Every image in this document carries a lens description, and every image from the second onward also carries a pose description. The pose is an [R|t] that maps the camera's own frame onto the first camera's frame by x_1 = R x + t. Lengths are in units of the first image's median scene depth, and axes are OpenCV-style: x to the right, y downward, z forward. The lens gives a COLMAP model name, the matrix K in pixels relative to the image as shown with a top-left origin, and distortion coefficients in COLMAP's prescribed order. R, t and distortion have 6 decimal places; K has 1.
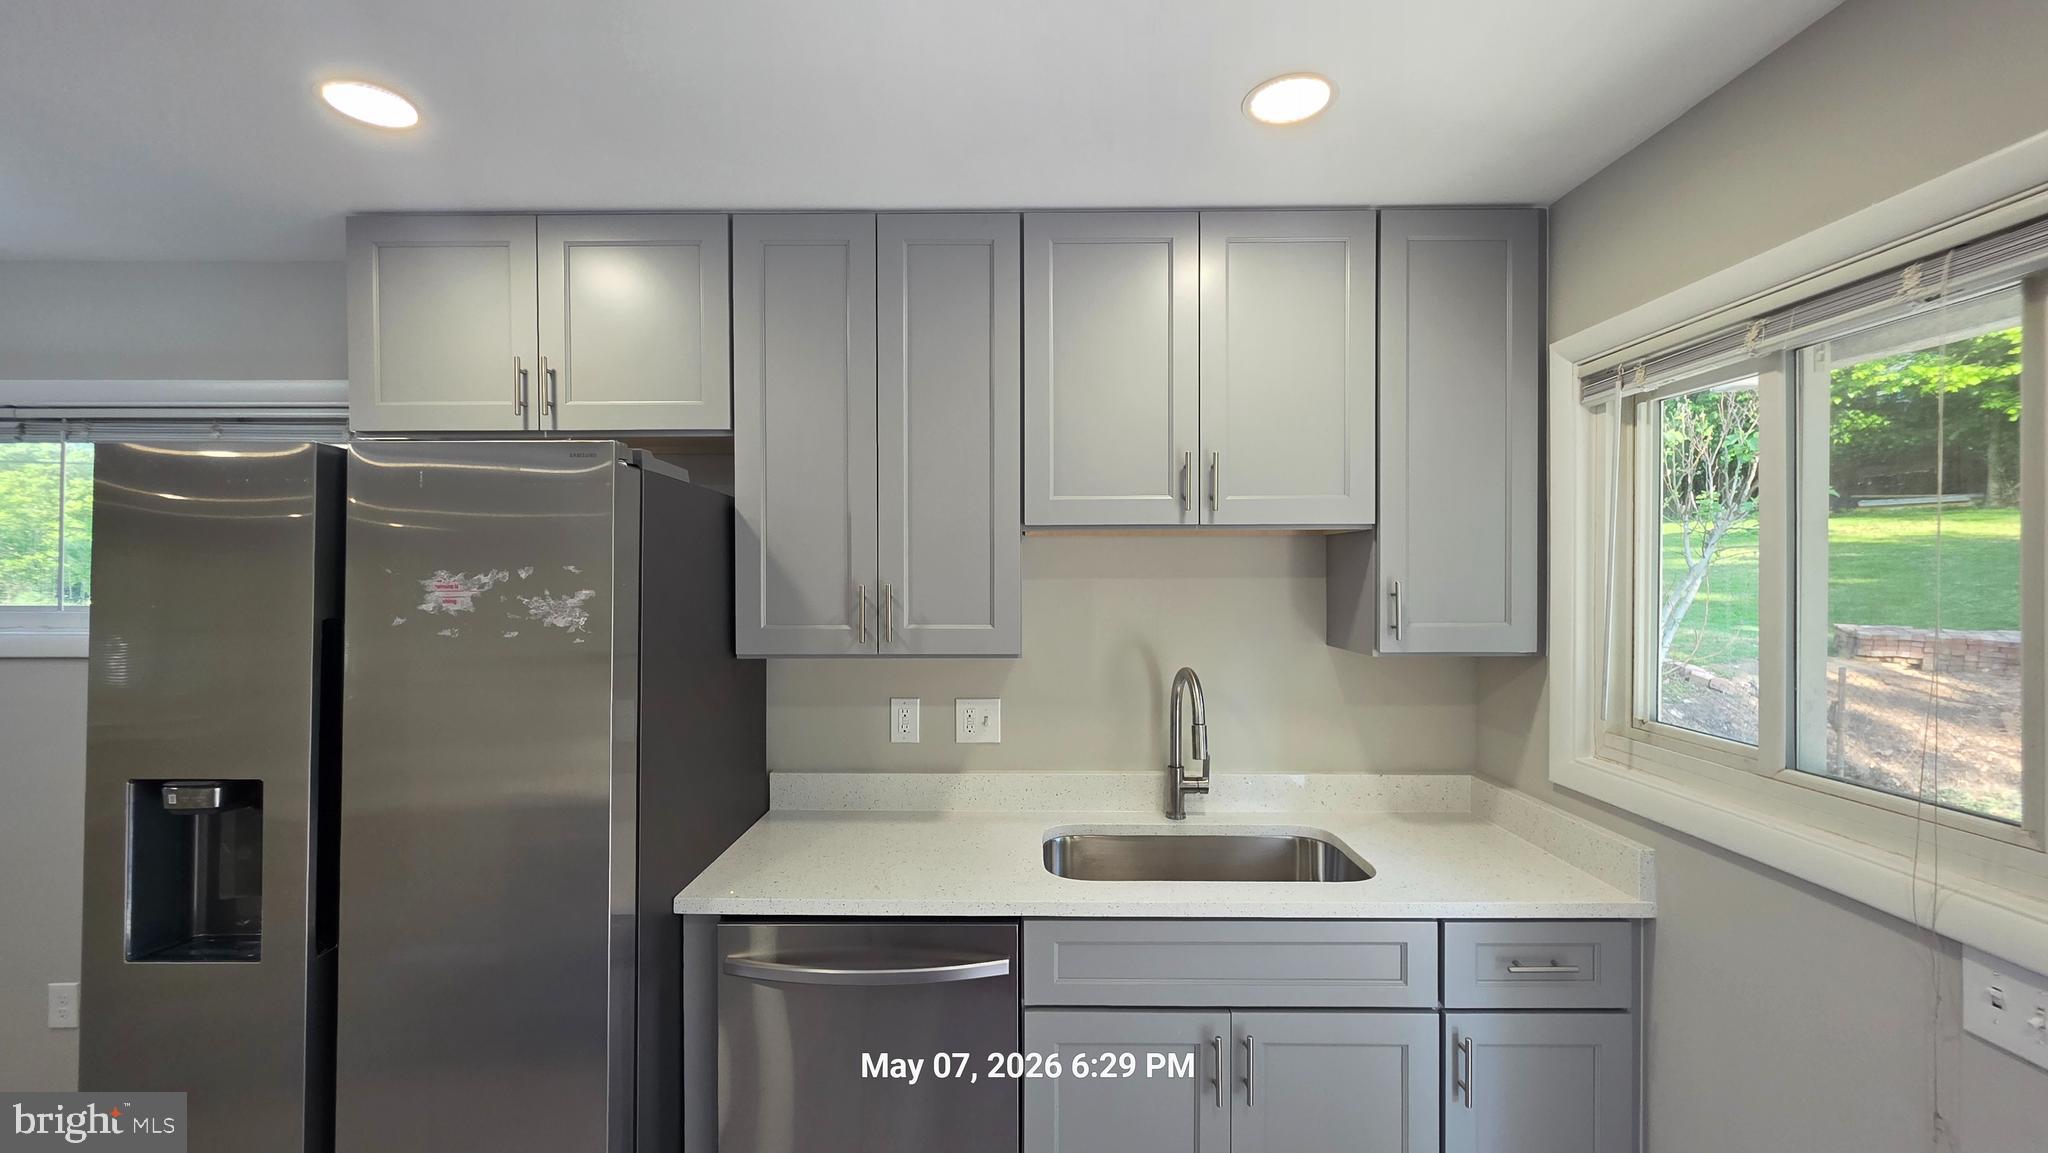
lens RADIAL K [[815.3, 0, 1018.7], [0, 815.3, 577.2], [0, 0, 1]] dist [0.001715, 0.000569]
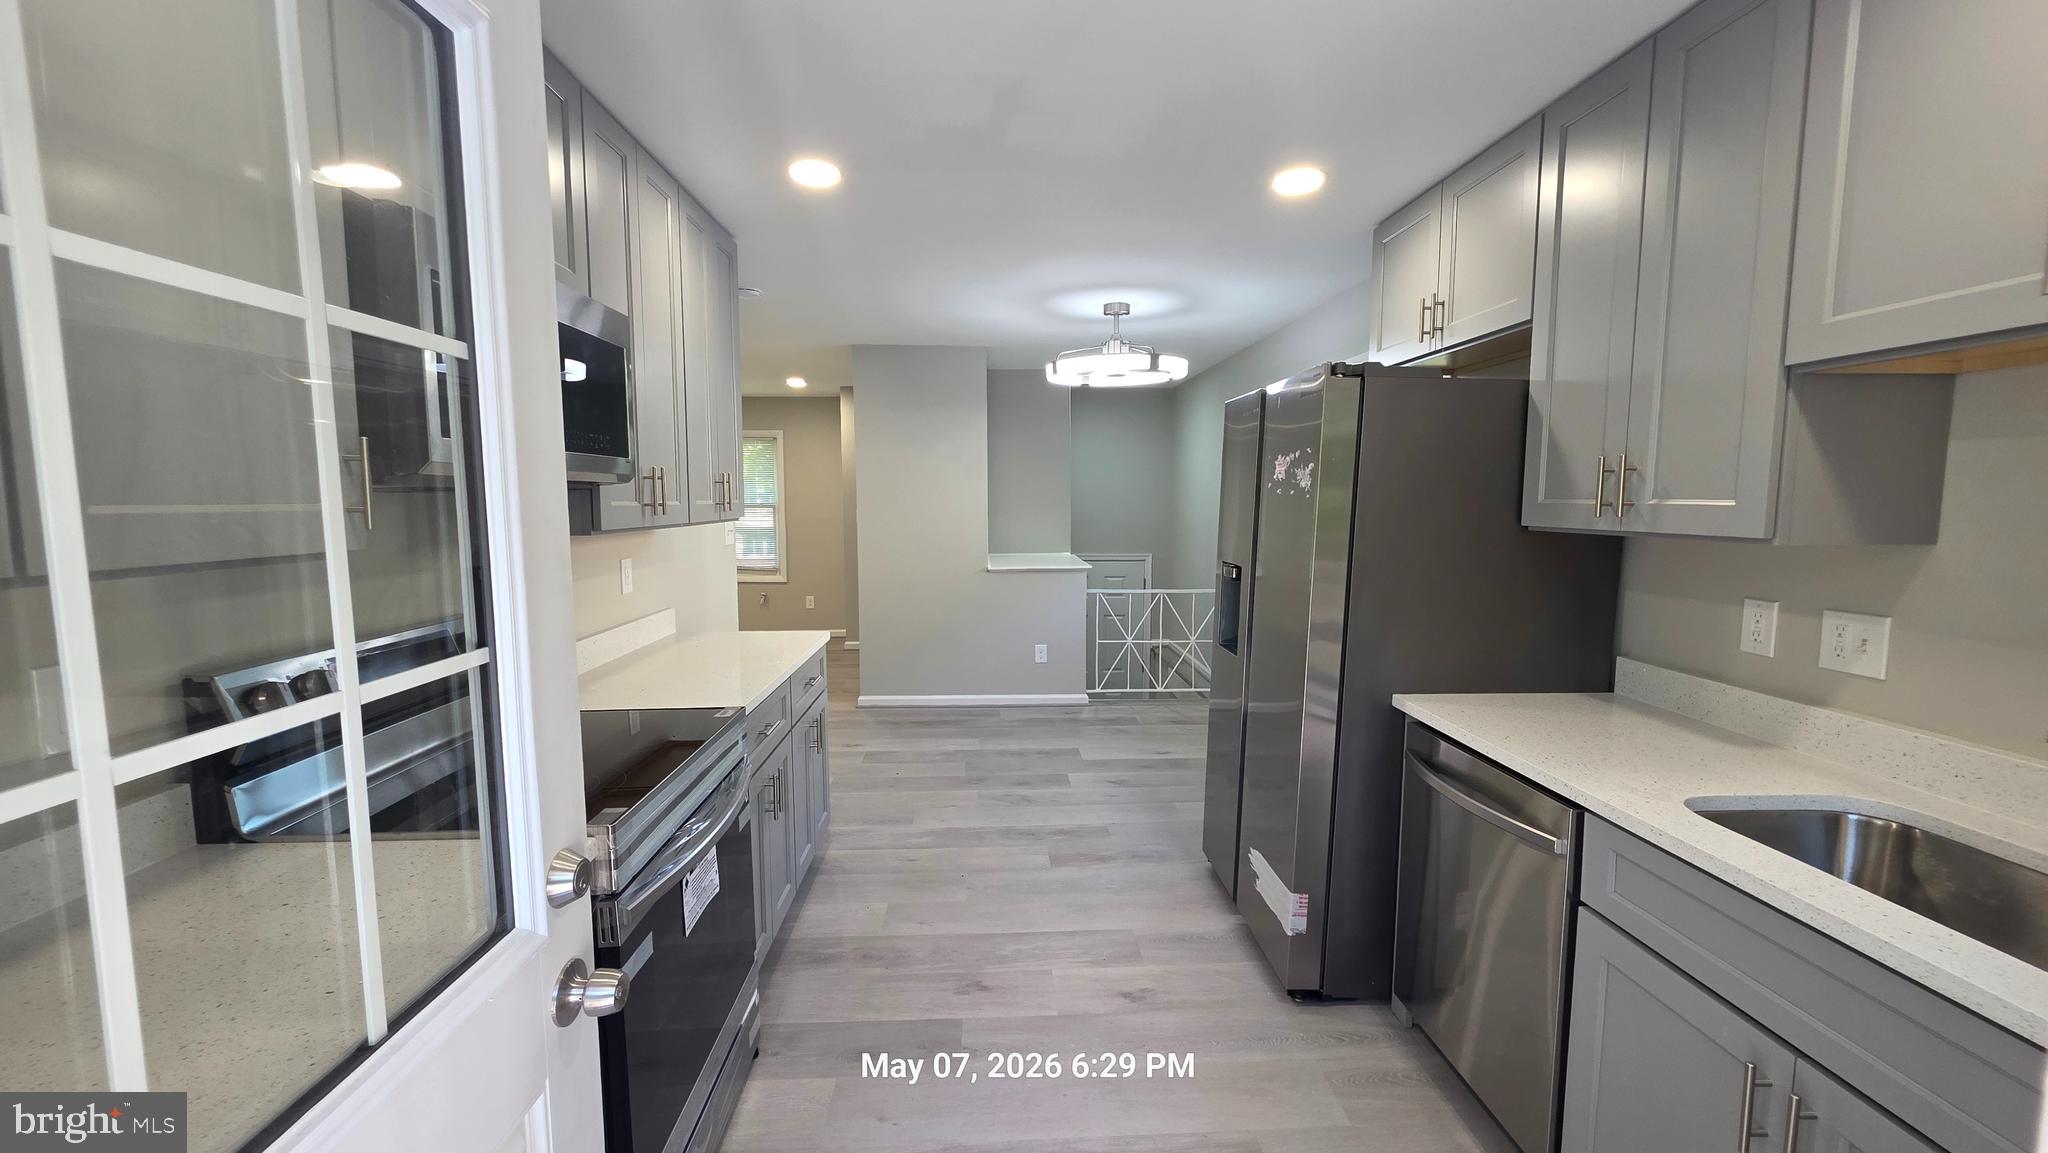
lens RADIAL K [[815.3, 0, 1018.7], [0, 815.3, 577.2], [0, 0, 1]] dist [0.001715, 0.000569]
pose [[0.051684, 0.098800, -0.993764, 0.723098], [-0.008550, 0.995101, 0.098488, 0.060252], [0.998627, 0.003406, 0.052276, 0.259600]]
